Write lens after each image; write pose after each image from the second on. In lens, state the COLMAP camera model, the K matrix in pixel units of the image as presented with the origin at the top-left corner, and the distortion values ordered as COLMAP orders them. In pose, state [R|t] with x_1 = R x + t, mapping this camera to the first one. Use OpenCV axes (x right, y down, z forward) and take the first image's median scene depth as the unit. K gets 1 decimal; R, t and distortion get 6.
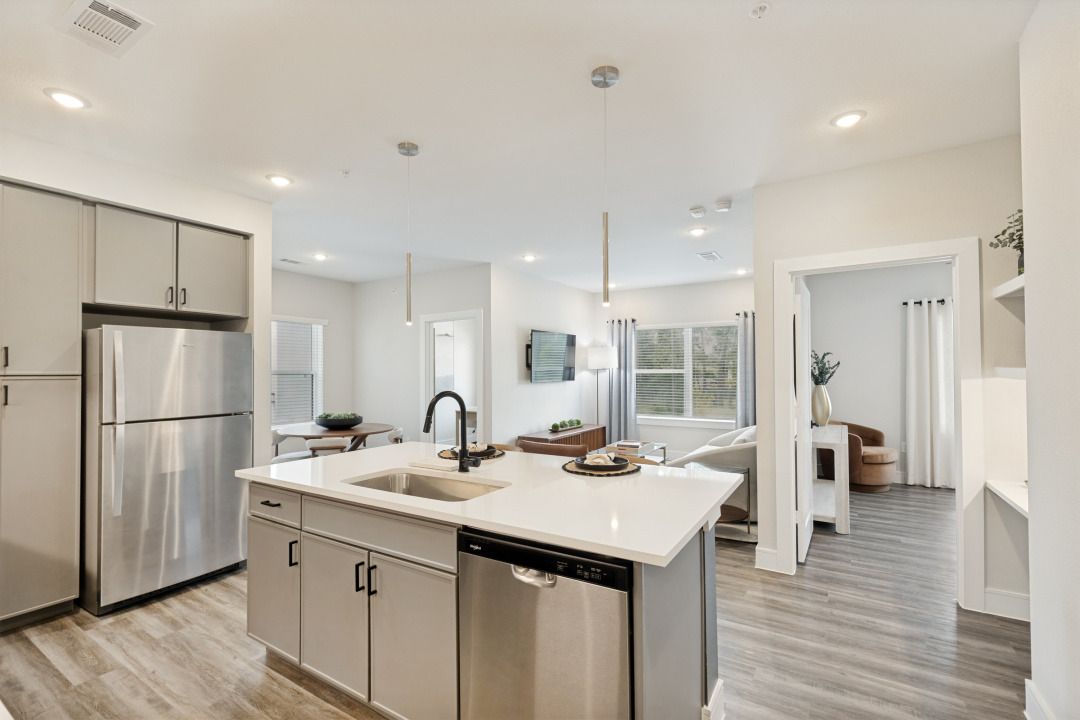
lens RADIAL K [[488.2, 0, 539.8], [0, 488.2, 367.9], [0, 0, 1]] dist [-0.003127, -0.000387]
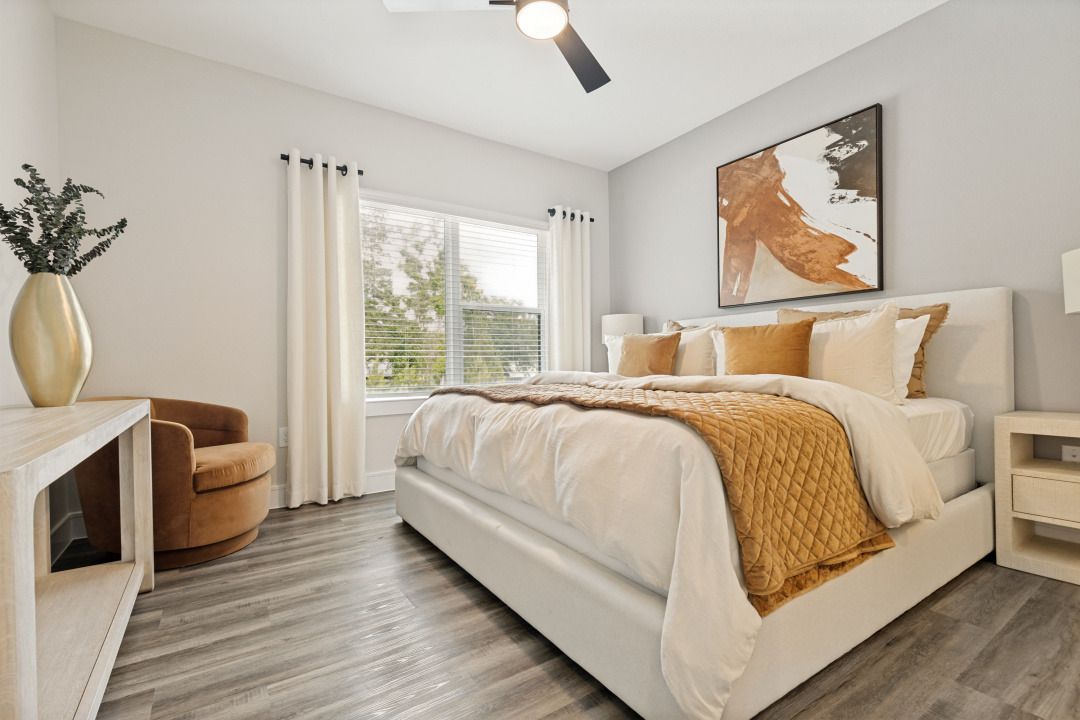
lens RADIAL K [[488.2, 0, 538.7], [0, 488.2, 362.2], [0, 0, 1]] dist [-0.003127, -0.000387]
pose [[0.402887, -0.004154, 0.915240, 0.383193], [-0.002754, 0.999980, 0.005751, 0.080252], [-0.915246, -0.004837, 0.402867, 0.543166]]
